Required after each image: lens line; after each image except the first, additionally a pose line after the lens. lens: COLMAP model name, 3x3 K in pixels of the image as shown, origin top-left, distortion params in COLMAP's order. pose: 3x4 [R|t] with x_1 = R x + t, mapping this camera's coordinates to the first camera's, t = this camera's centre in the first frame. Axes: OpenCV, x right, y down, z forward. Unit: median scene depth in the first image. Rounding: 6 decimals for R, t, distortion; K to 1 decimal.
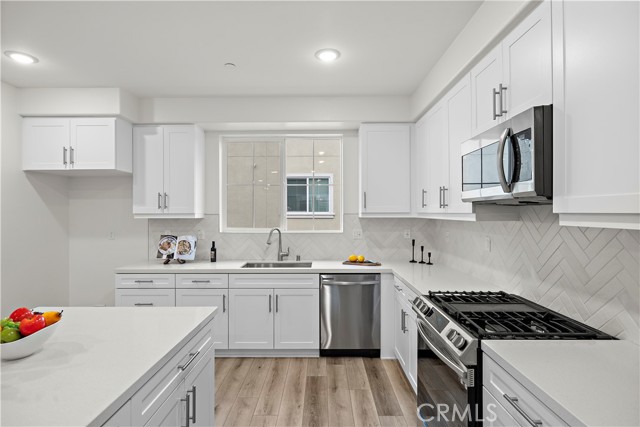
lens RADIAL K [[321.6, 0, 320.0], [0, 321.6, 213.5], [0, 0, 1]] dist [-0.003044, -0.000323]
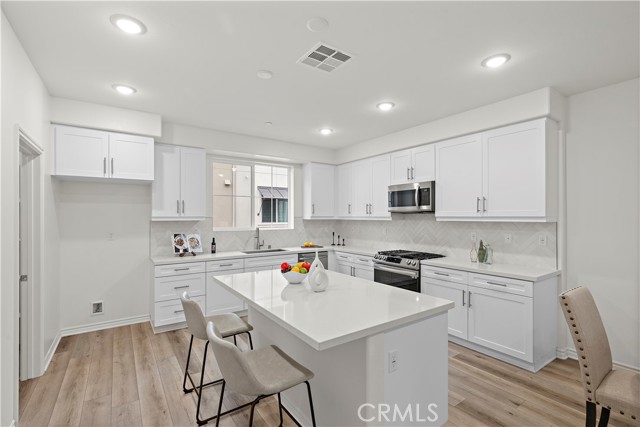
lens RADIAL K [[292.1, 0, 319.2], [0, 292.1, 216.2], [0, 0, 1]] dist [-0.003588, 0.000103]
pose [[0.816182, 0.002966, 0.577788, -0.703279], [-0.000703, 0.999991, -0.004140, 0.002600], [-0.577795, 0.002973, 0.816177, -0.249195]]
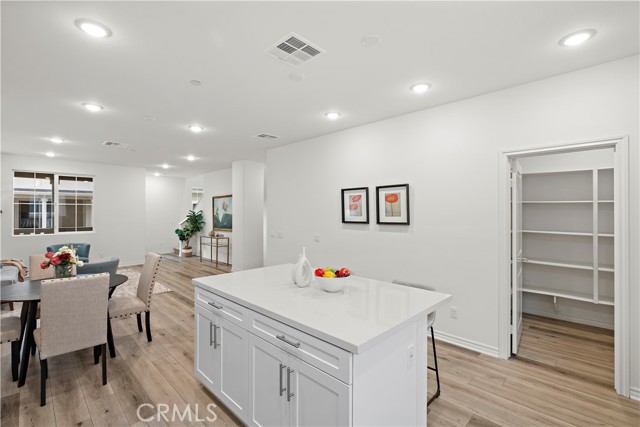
lens RADIAL K [[284.4, 0, 318.3], [0, 284.4, 211.4], [0, 0, 1]] dist [-0.003554, 0.000771]
pose [[-0.689774, -0.000511, -0.724024, 0.103354], [-0.001789, 0.999998, 0.000998, -0.006275], [0.724022, 0.001984, -0.689774, 0.742480]]
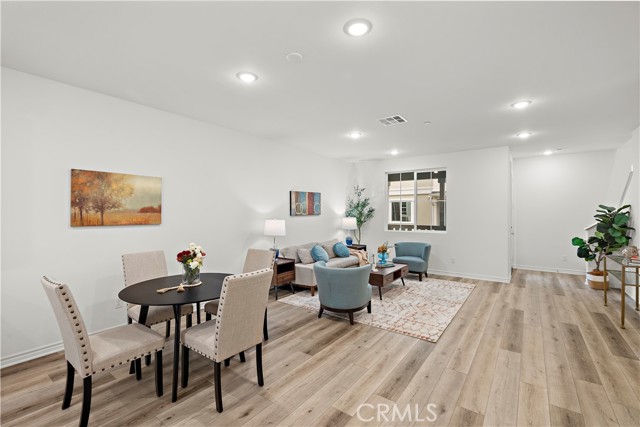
lens RADIAL K [[284.4, 0, 318.3], [0, 284.4, 211.4], [0, 0, 1]] dist [-0.003554, 0.000771]
pose [[-0.807742, 0.004795, 0.589517, -0.680074], [0.003649, 0.999988, -0.003134, 0.019599], [-0.589525, -0.000380, -0.807750, 0.062332]]
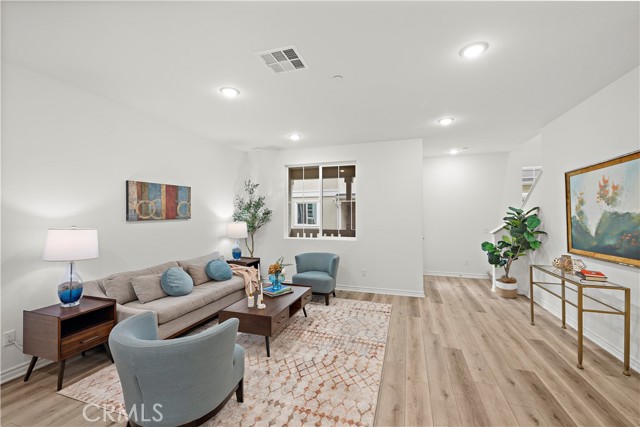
lens RADIAL K [[269.8, 0, 317.4], [0, 269.8, 212.1], [0, 0, 1]] dist [0.000432, 0.000018]
pose [[-0.950707, 0.007108, 0.310009, -0.518941], [0.004816, 0.999955, -0.008157, 0.018313], [-0.310053, -0.006262, -0.950699, -0.461113]]
